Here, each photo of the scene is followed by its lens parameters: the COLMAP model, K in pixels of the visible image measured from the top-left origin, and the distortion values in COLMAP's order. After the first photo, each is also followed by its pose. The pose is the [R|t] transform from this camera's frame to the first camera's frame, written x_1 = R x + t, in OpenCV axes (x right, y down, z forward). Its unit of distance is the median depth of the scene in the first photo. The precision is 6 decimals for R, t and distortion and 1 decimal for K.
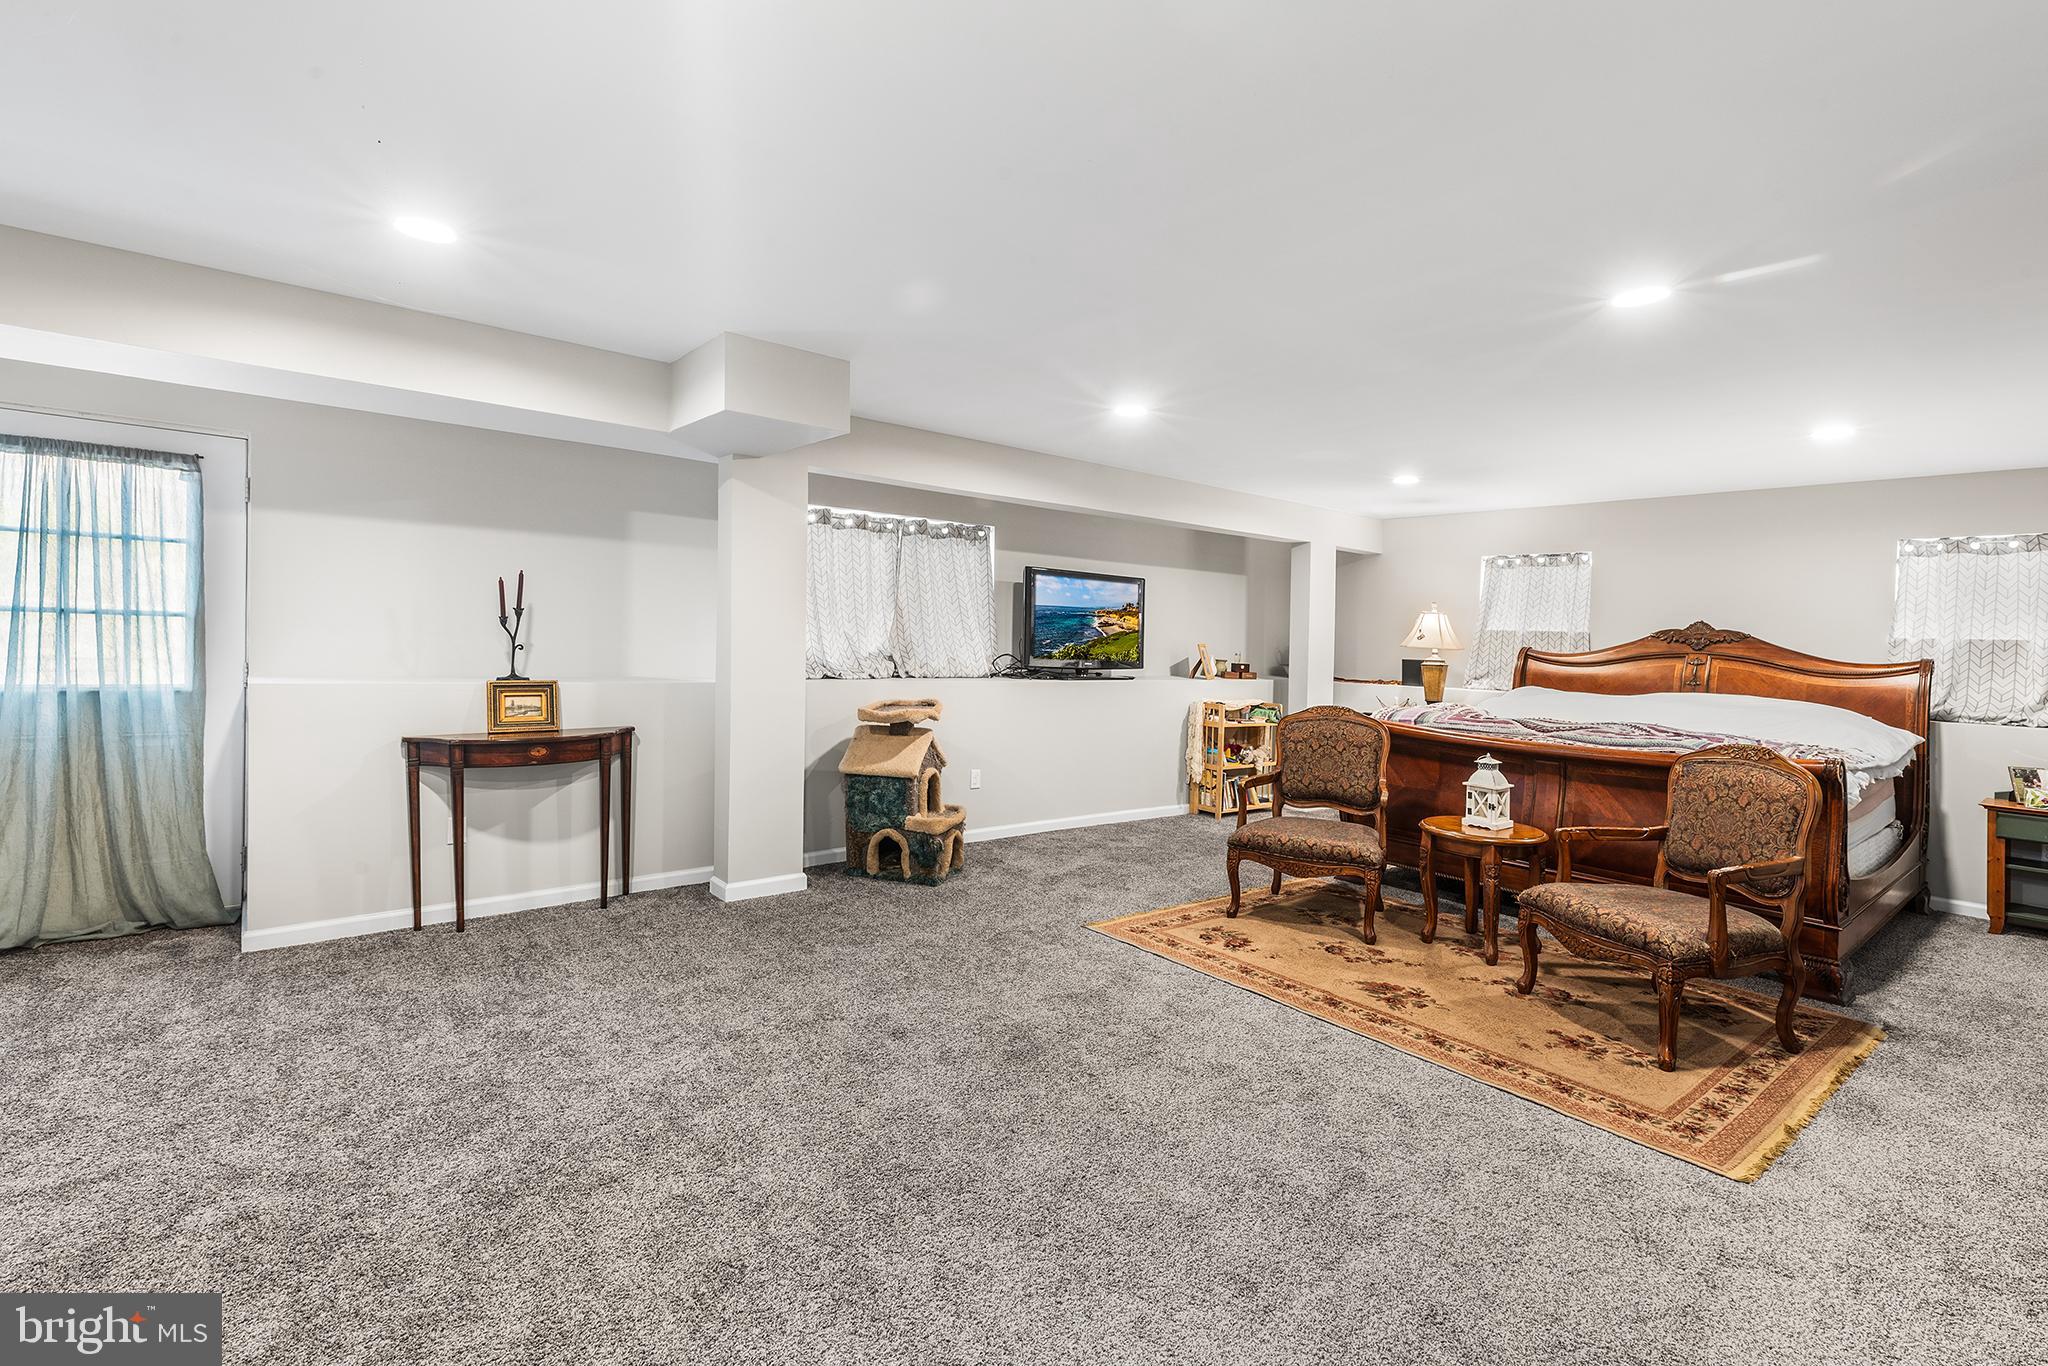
lens RADIAL K [[937.5, 0, 1027.6], [0, 937.5, 670.9], [0, 0, 1]] dist [-0.004059, -0.001016]
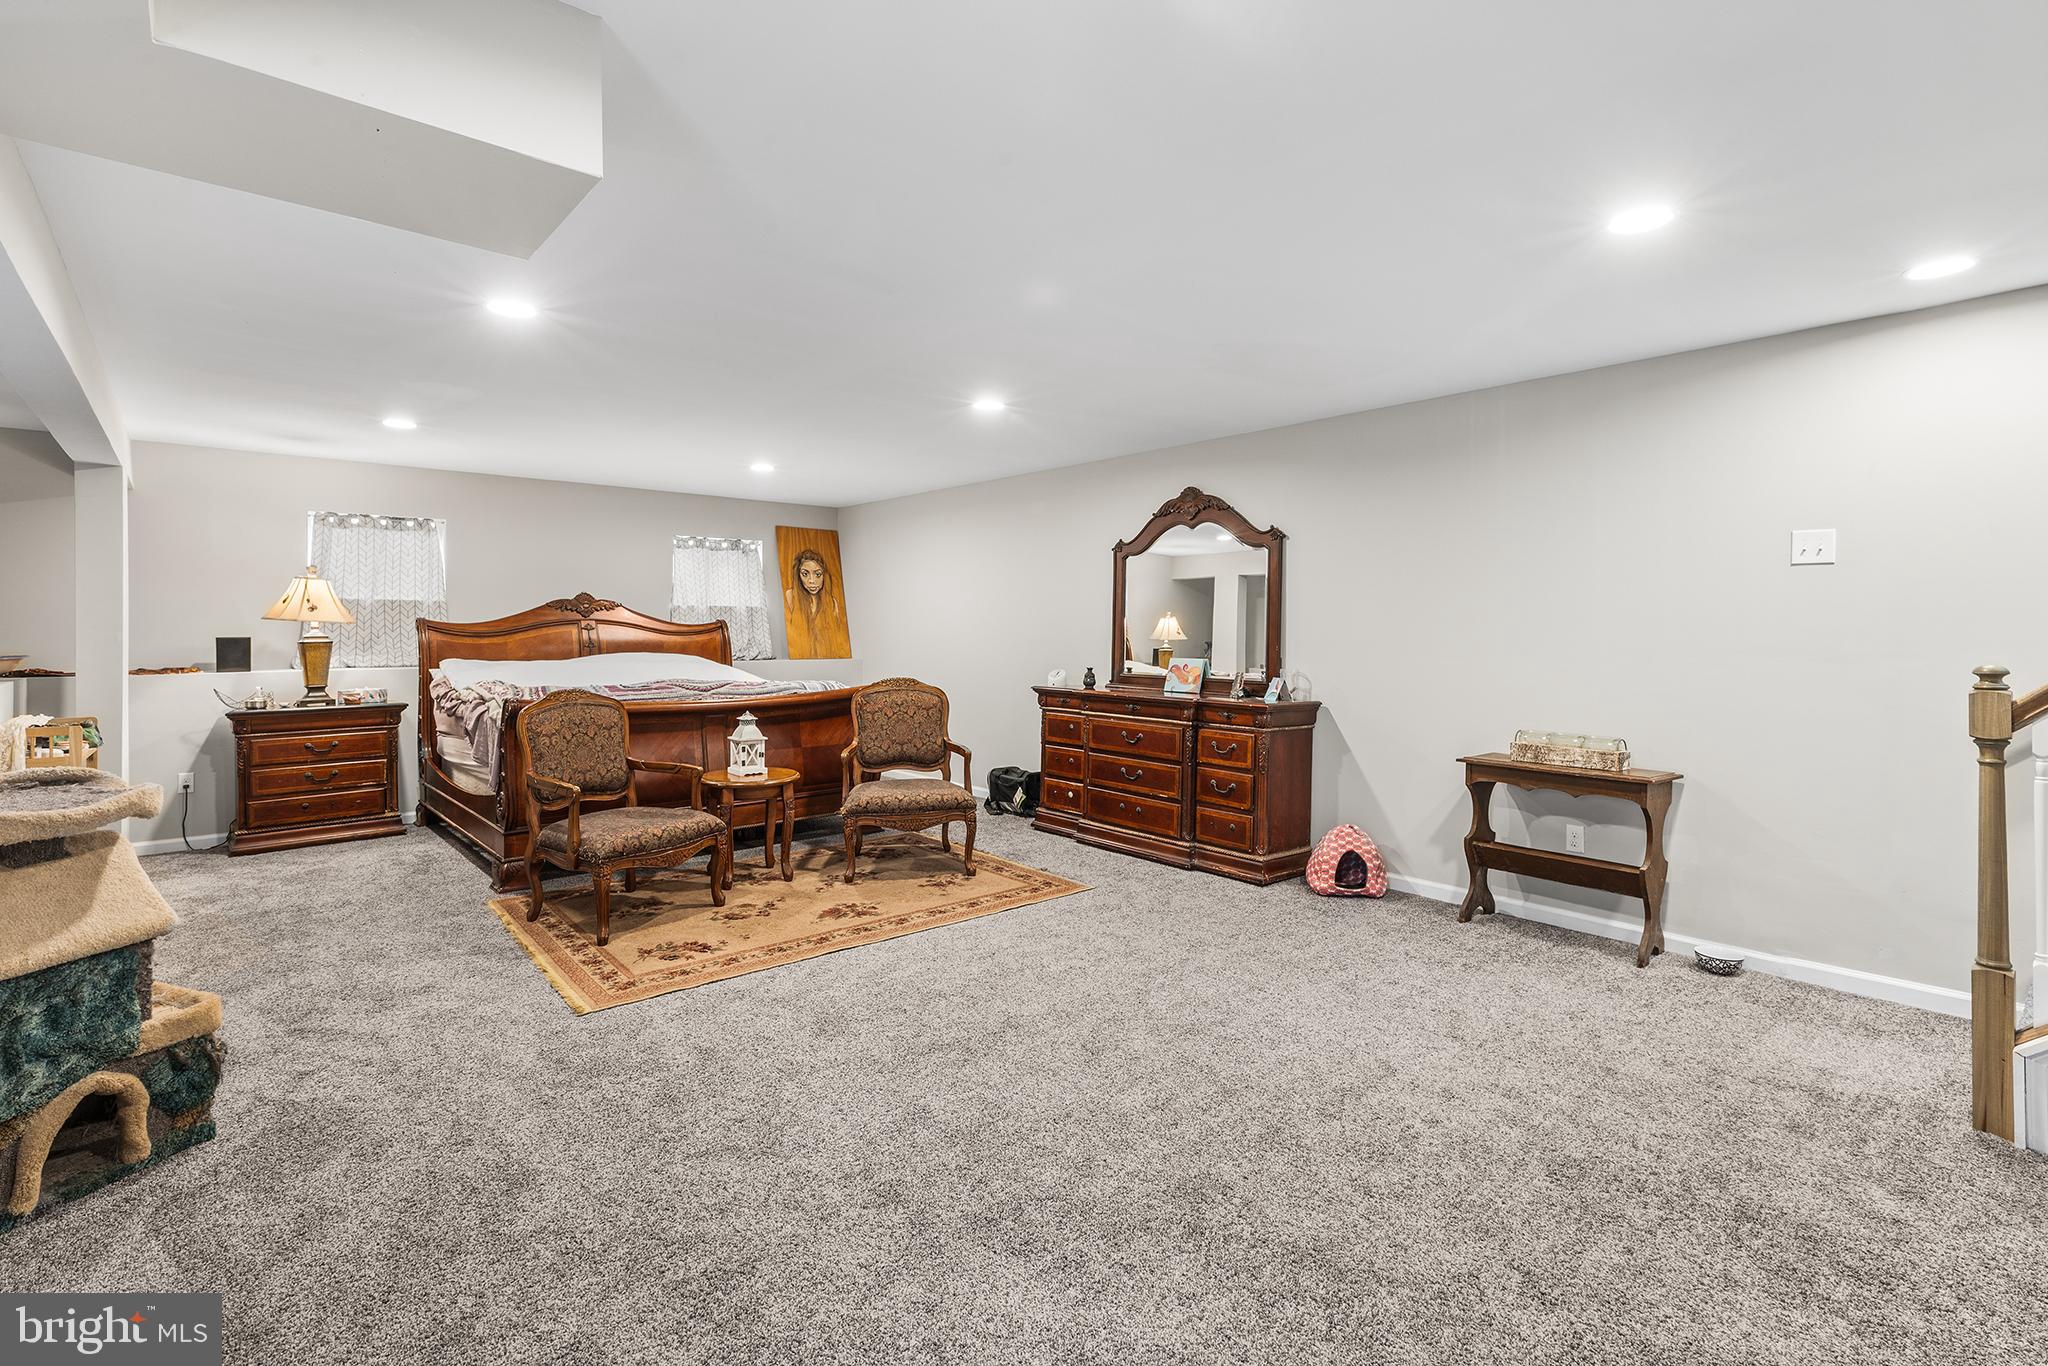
lens RADIAL K [[937.5, 0, 1056.6], [0, 937.5, 632.2], [0, 0, 1]] dist [-0.004059, -0.001016]
pose [[-0.046943, -0.039292, 0.998124, -0.686871], [0.033266, 0.998610, 0.040876, -0.044954], [-0.998343, 0.035123, -0.045570, 0.659601]]
